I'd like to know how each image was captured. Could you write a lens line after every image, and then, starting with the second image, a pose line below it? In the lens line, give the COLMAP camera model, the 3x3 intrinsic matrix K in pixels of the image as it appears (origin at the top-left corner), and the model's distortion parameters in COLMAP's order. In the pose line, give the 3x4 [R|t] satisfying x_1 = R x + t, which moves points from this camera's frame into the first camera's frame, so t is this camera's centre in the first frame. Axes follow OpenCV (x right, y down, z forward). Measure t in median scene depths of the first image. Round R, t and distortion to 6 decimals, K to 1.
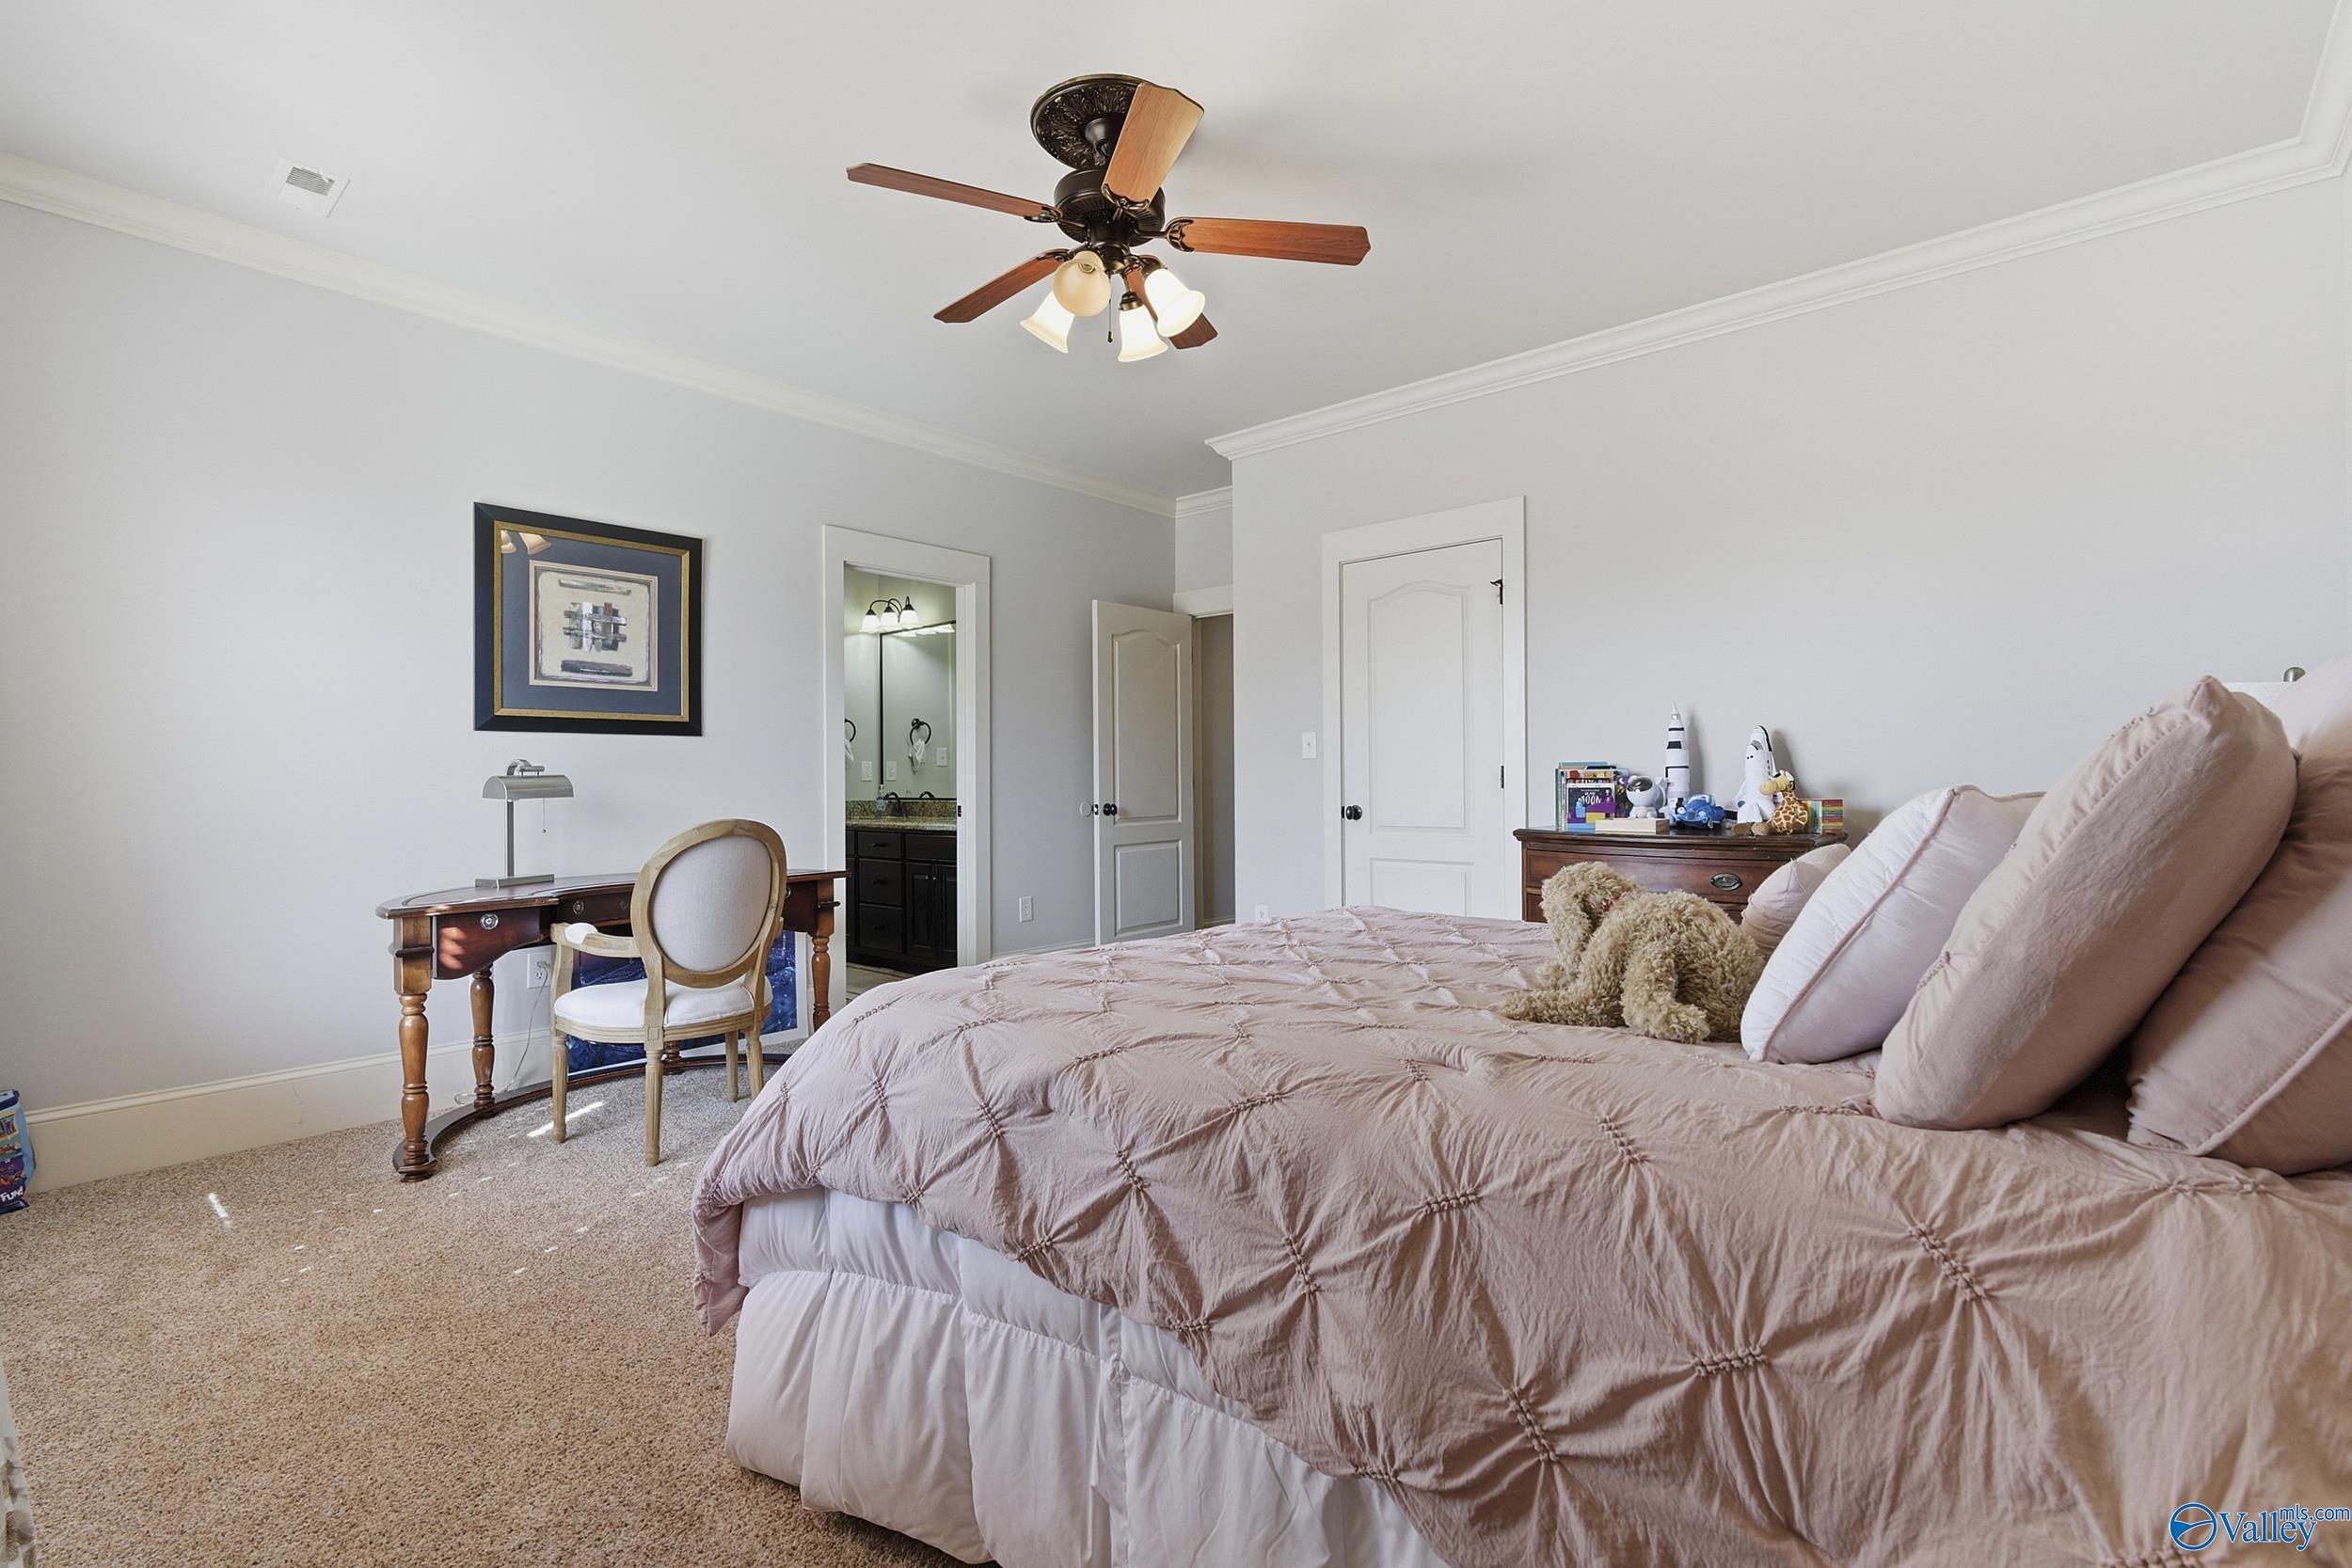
lens RADIAL K [[1061.7, 0, 1175.6], [0, 1061.7, 780.9], [0, 0, 1]] dist [-0.004941, 0.000098]
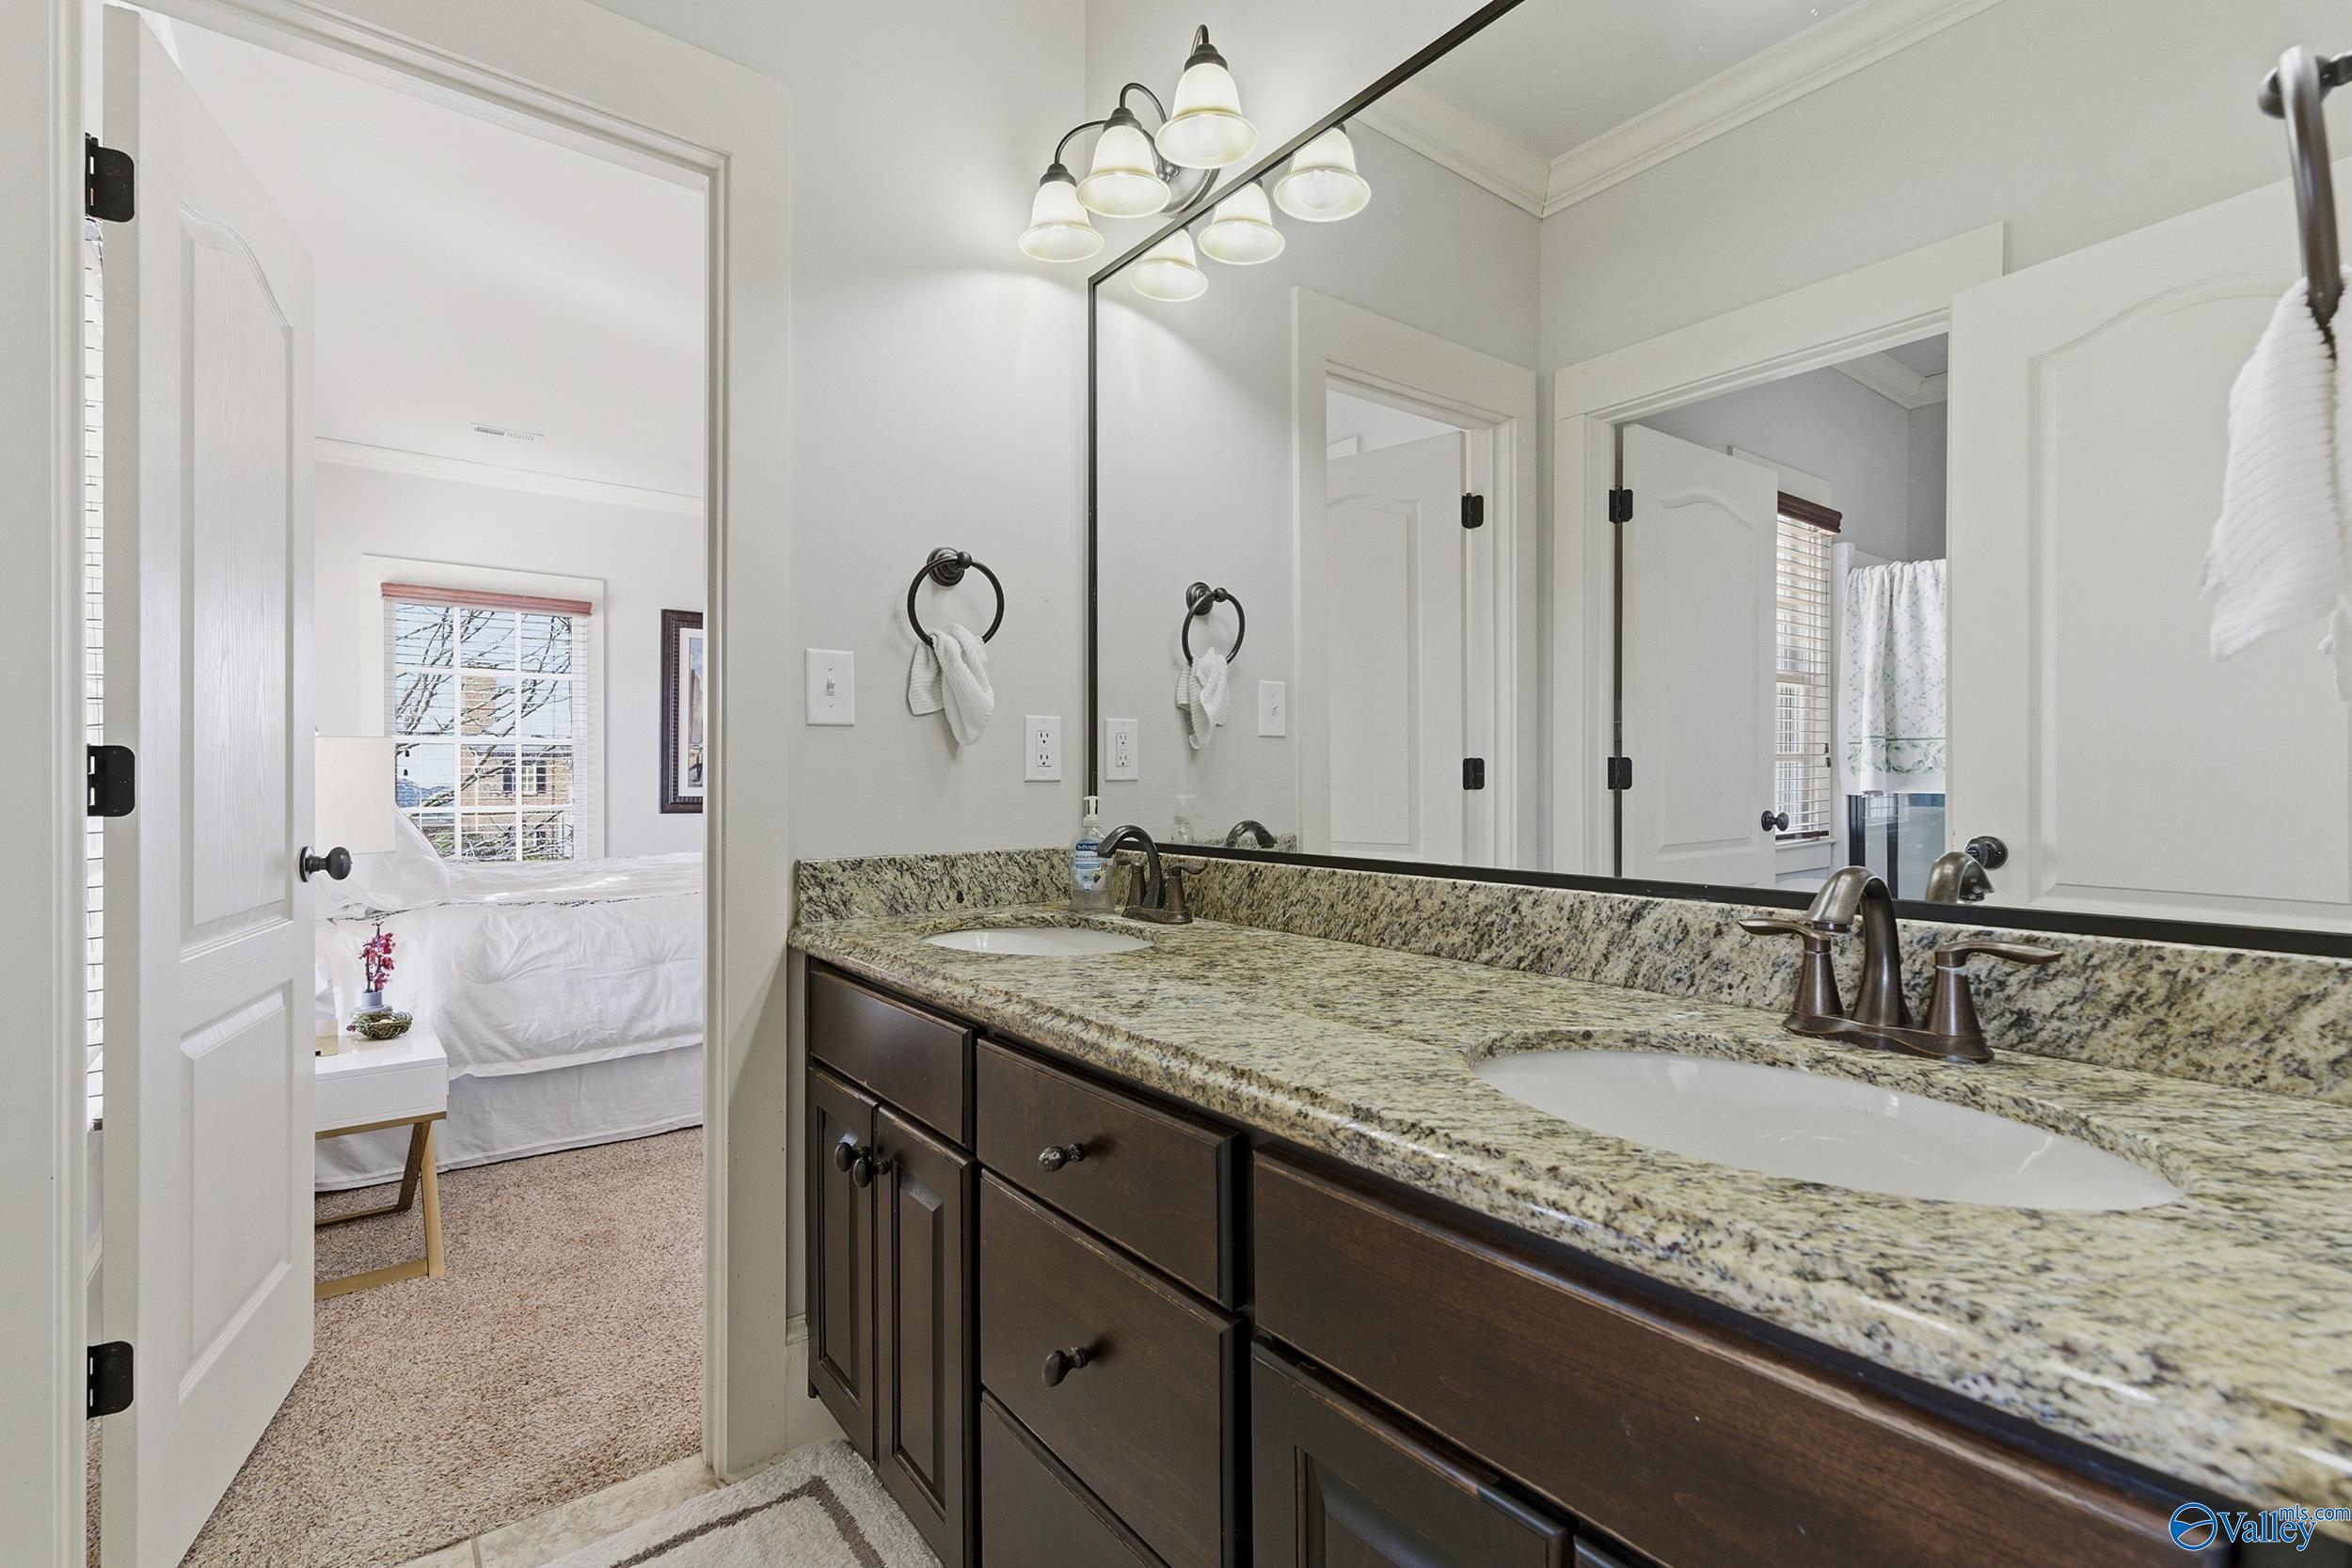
lens RADIAL K [[1061.7, 0, 1170.7], [0, 1061.7, 783.3], [0, 0, 1]] dist [-0.004941, 0.000098]
pose [[0.981064, 0.001403, -0.193678, -0.197657], [-0.002709, 0.999975, -0.006476, 0.002508], [0.193664, 0.006878, 0.981044, 0.711684]]
